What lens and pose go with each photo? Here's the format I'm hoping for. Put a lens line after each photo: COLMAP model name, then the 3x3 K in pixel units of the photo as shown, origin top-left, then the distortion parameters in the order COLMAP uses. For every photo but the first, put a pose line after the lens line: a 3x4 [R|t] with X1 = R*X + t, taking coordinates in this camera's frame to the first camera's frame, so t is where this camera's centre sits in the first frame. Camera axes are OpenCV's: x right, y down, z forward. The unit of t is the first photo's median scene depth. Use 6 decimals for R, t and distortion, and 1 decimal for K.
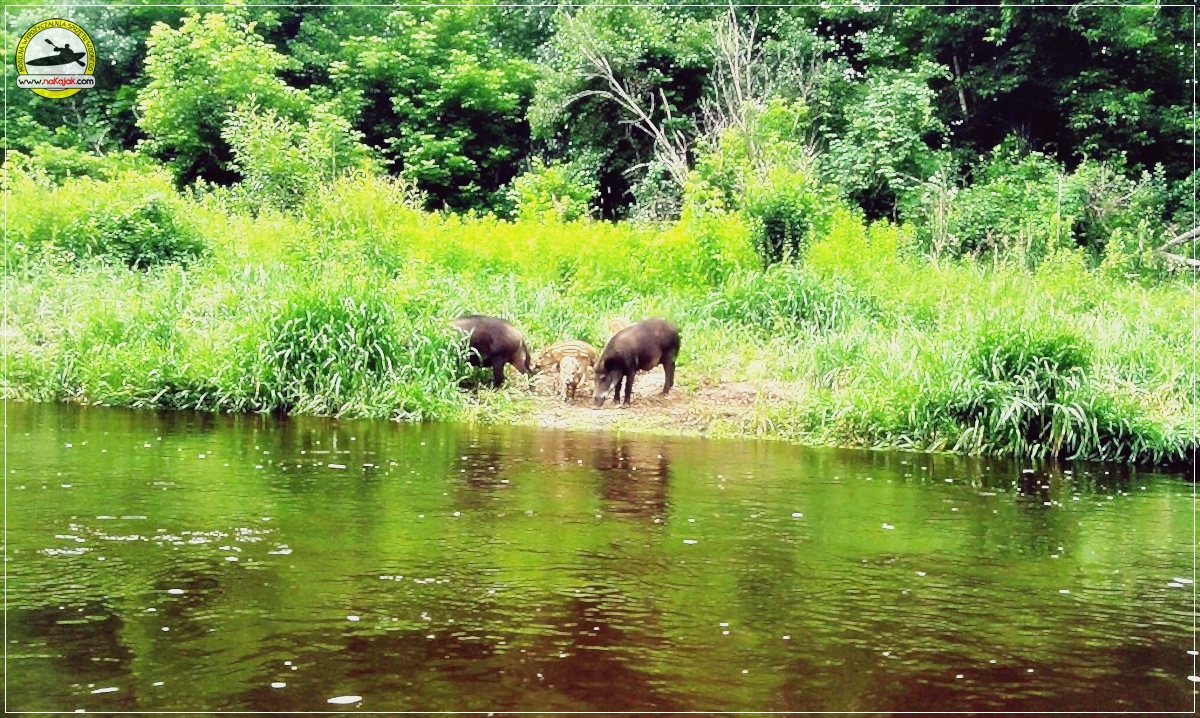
lens RADIAL K [[1202.7, 0, 604.1], [0, 1202.7, 392.2], [0, 0, 1]] dist [0.120931, -0.393878]
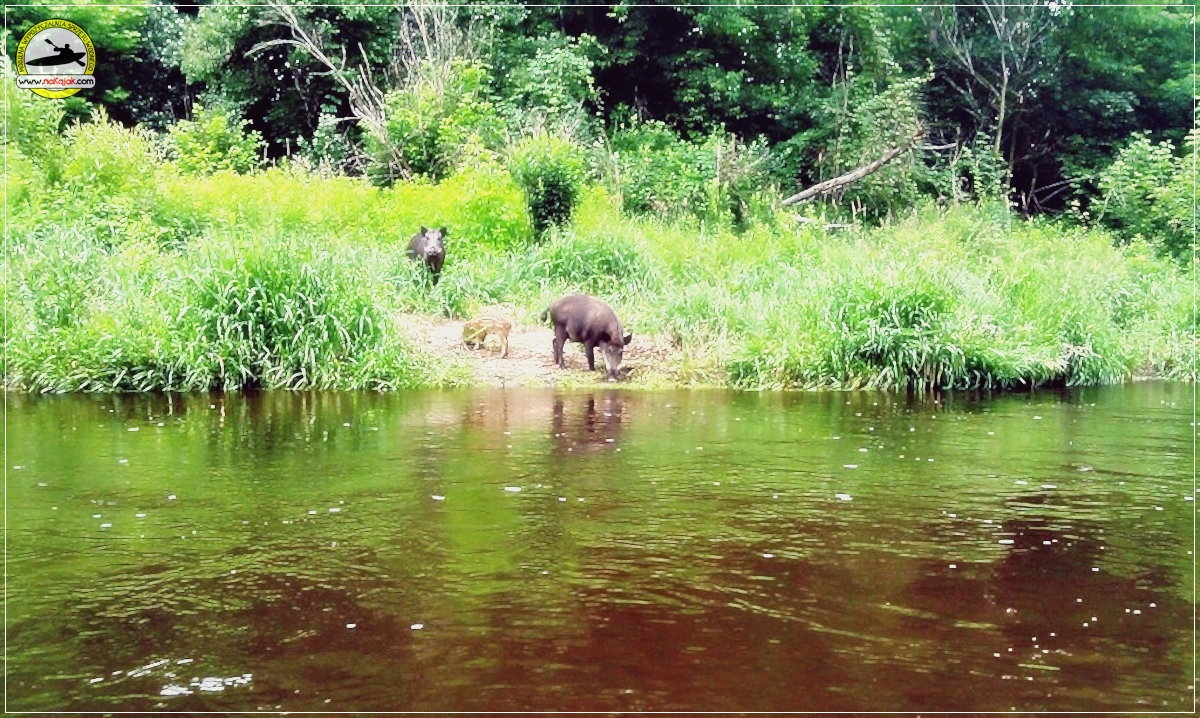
lens RADIAL K [[1209.7, 0, 610.7], [0, 1209.7, 357.5], [0, 0, 1]] dist [0.120422, -0.435228]
pose [[0.893718, -0.046638, 0.446198, -0.200757], [0.040108, 0.998905, 0.024073, -0.008716], [-0.446833, -0.003618, 0.894610, 0.013814]]
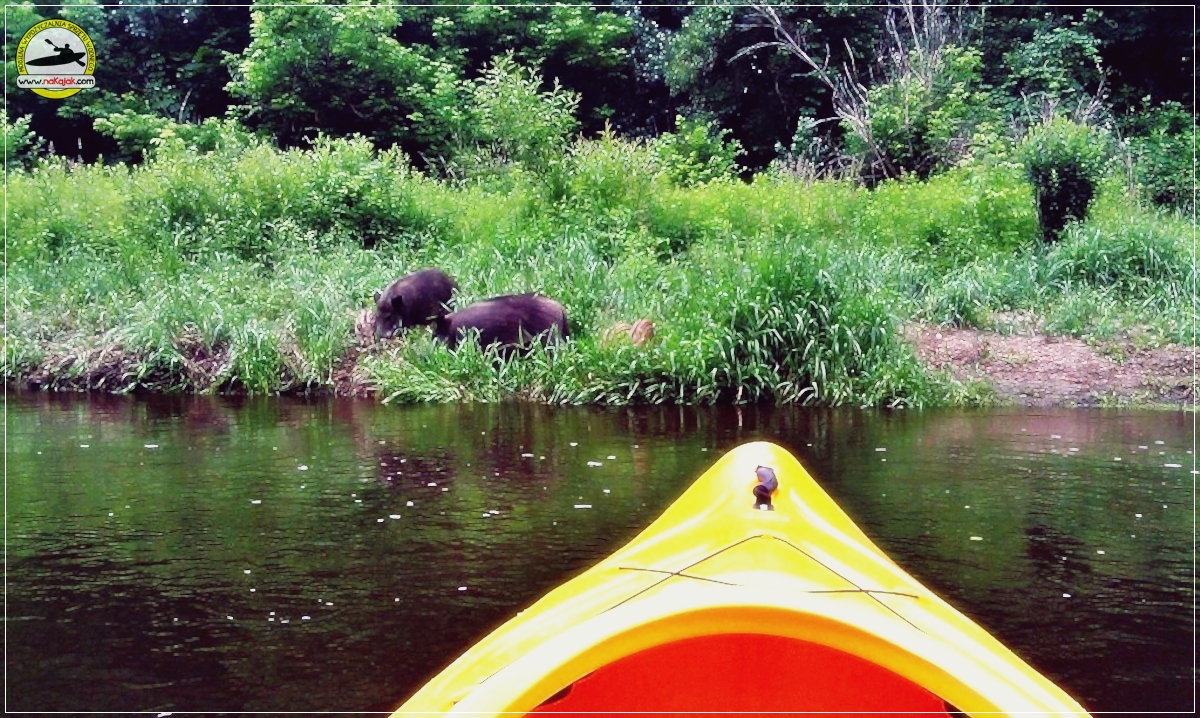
lens RADIAL K [[1202.7, 0, 604.1], [0, 1202.7, 392.2], [0, 0, 1]] dist [0.120931, -0.393878]
pose [[0.994896, -0.040603, 0.092378, -0.212139], [0.037752, 0.998762, 0.032400, -0.011246], [-0.093579, -0.028747, 0.995197, 0.057603]]
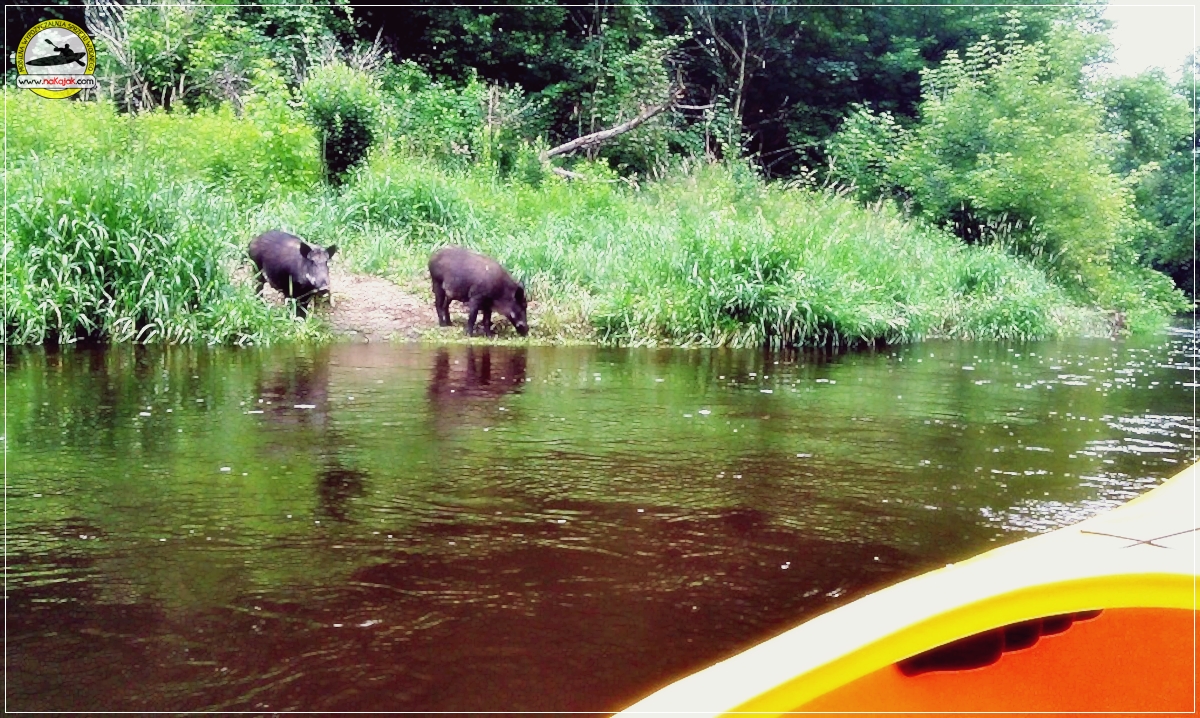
lens RADIAL K [[1202.7, 0, 604.1], [0, 1202.7, 392.2], [0, 0, 1]] dist [0.120931, -0.393878]
pose [[0.744893, -0.080075, 0.662361, -0.251741], [0.020362, 0.995038, 0.097395, -0.009743], [-0.666873, -0.059062, 0.742827, 0.081747]]
